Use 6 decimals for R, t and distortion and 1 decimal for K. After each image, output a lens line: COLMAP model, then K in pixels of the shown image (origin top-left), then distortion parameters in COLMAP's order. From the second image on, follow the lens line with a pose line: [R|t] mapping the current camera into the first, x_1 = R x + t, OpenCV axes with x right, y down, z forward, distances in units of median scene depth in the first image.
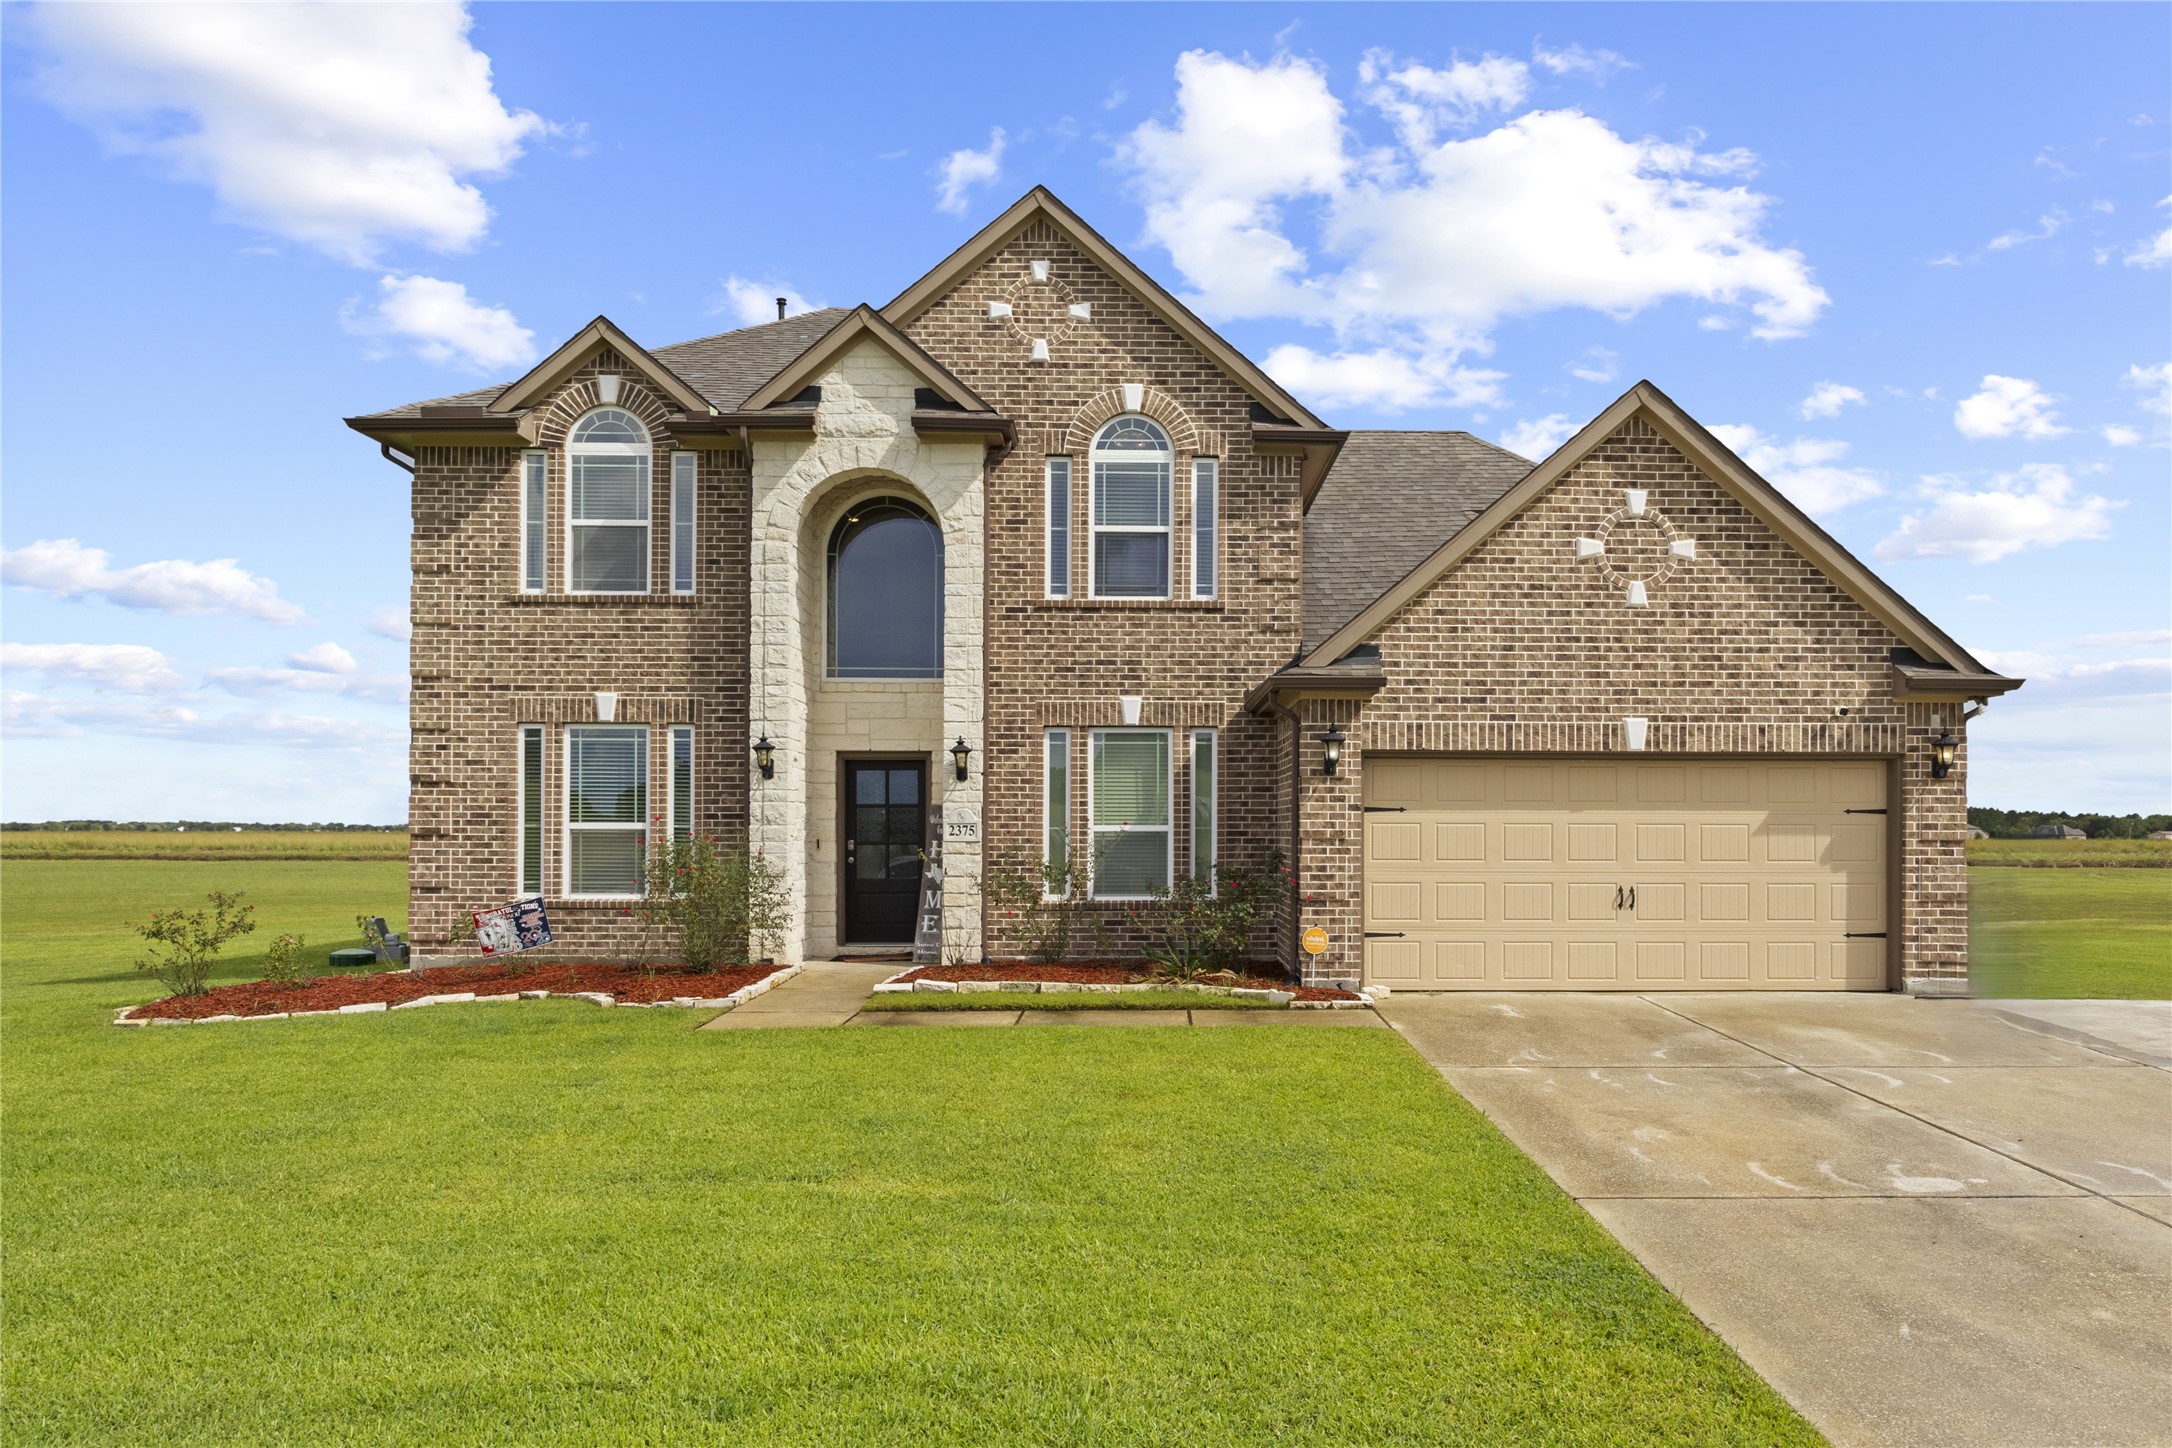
lens RADIAL K [[1508.1, 0, 1128.3], [0, 1508.1, 797.3], [0, 0, 1]] dist [-0.004001, -0.002425]
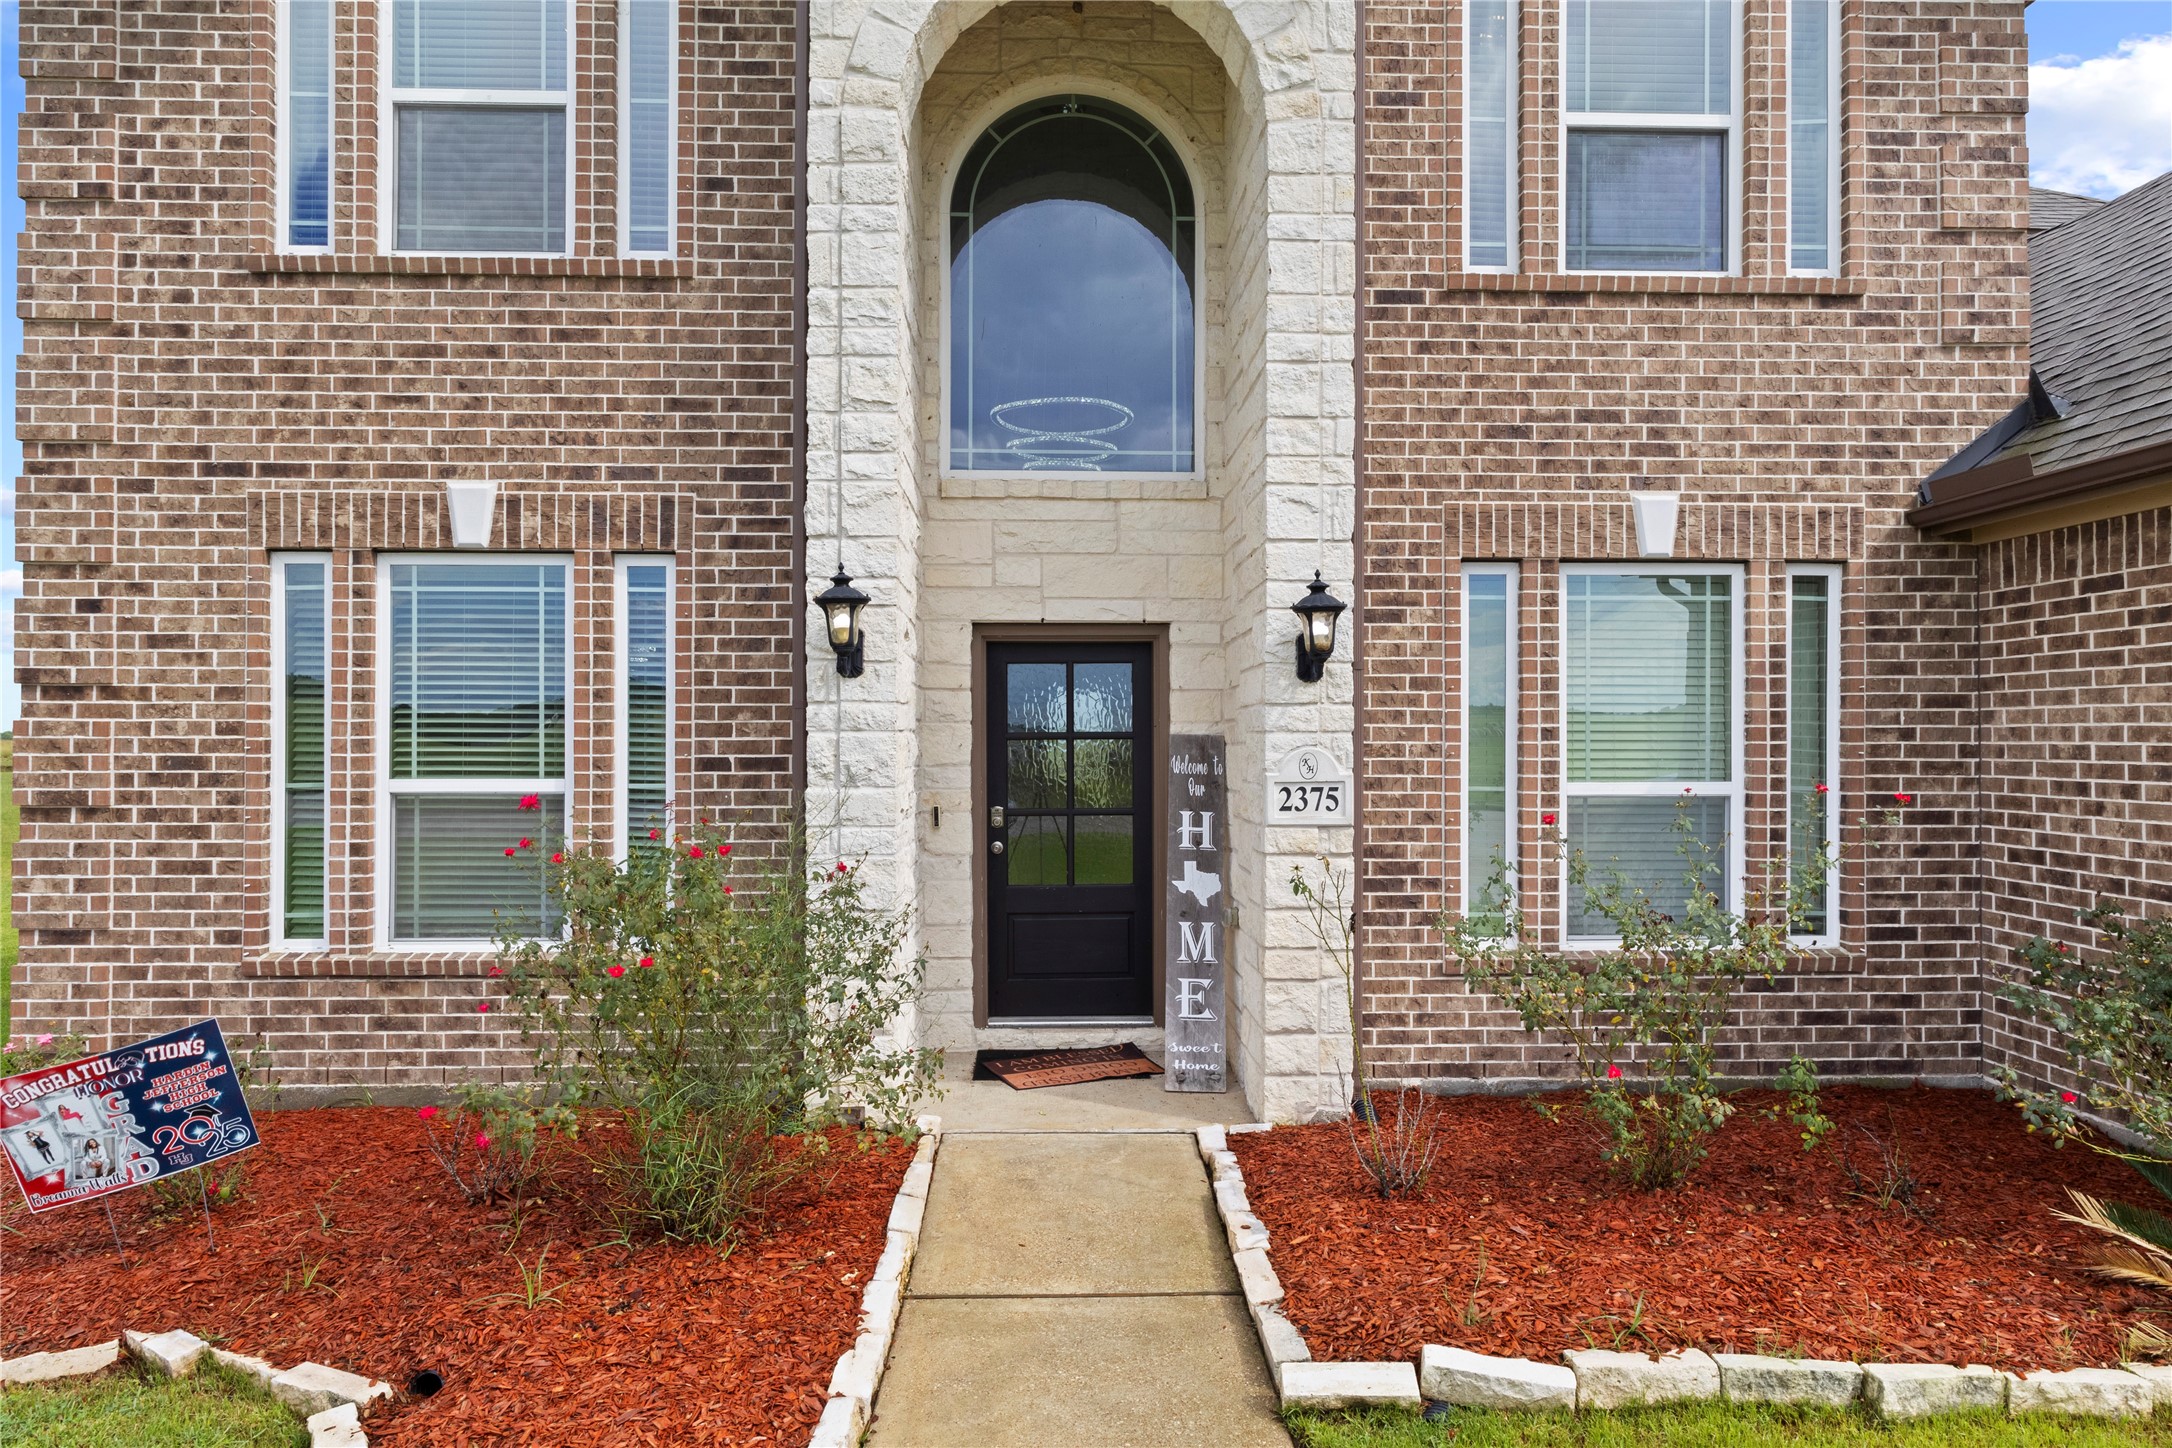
lens RADIAL K [[1417.1, 0, 1086.2], [0, 1417.1, 719.4], [0, 0, 1]] dist [0.005169, -0.000852]
pose [[0.999990, -0.000944, -0.004269, -0.166024], [0.000964, 0.999989, 0.004564, -0.002079], [0.004265, -0.004568, 0.999980, 0.587072]]
